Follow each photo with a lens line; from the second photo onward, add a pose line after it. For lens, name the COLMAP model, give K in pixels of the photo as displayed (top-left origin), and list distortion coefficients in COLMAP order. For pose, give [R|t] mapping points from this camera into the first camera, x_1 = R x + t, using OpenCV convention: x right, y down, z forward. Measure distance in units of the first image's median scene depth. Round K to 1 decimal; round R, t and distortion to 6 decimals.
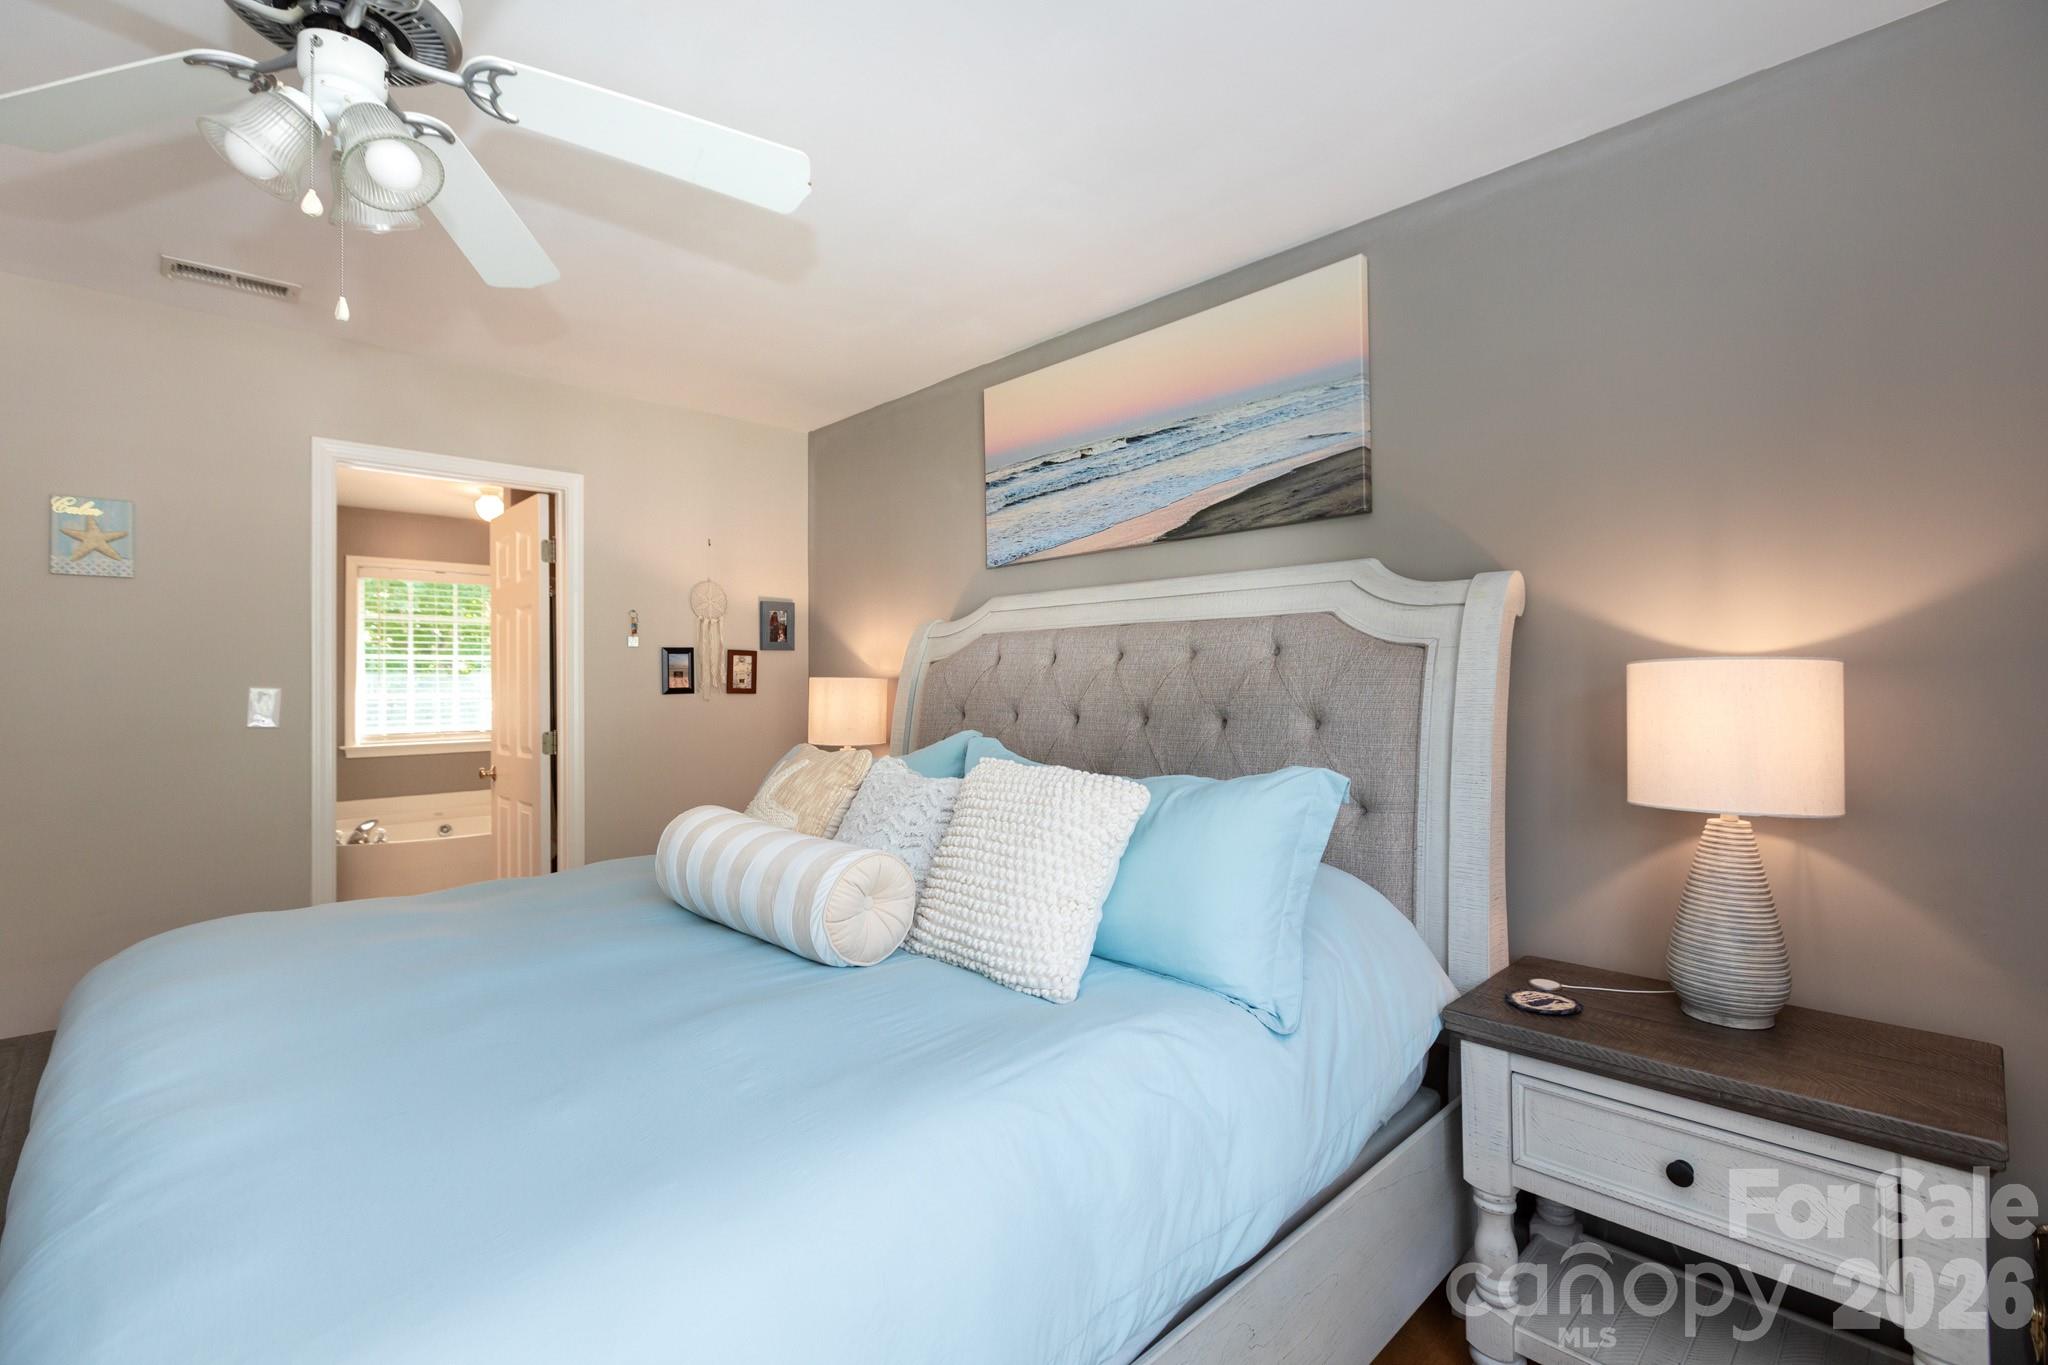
lens RADIAL K [[922.4, 0, 1010.2], [0, 922.4, 679.5], [0, 0, 1]] dist [-0.000758, -0.000074]
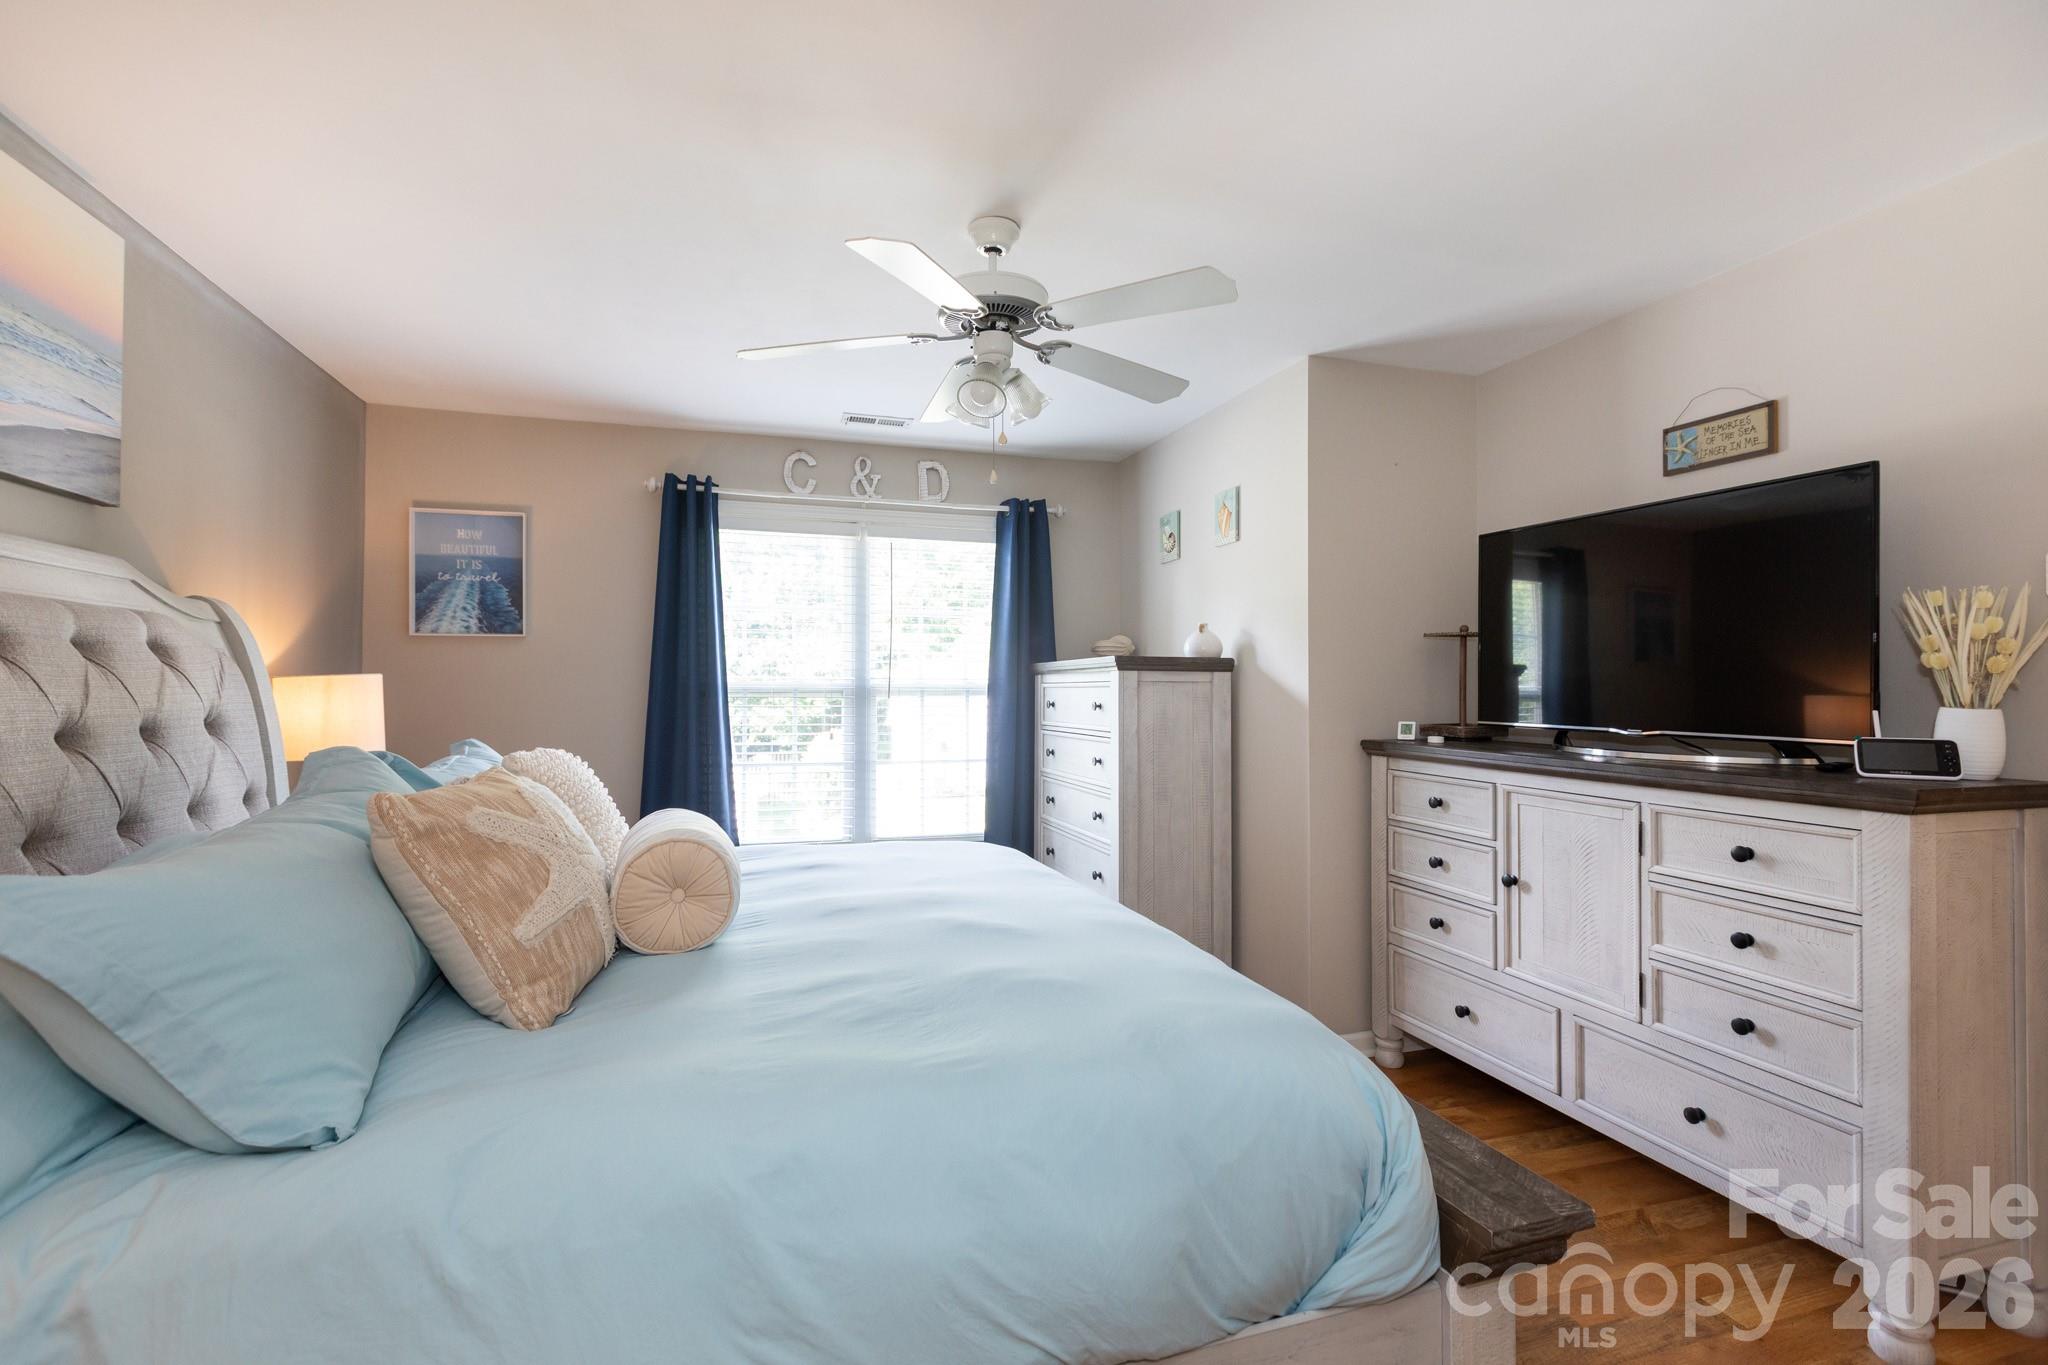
lens RADIAL K [[922.4, 0, 1010.2], [0, 922.4, 679.5], [0, 0, 1]] dist [-0.000758, -0.000074]
pose [[-0.891164, 0.004923, 0.453654, -0.868632], [-0.000245, 0.999936, -0.011333, 0.006003], [-0.453681, -0.010211, -0.891106, 1.430796]]
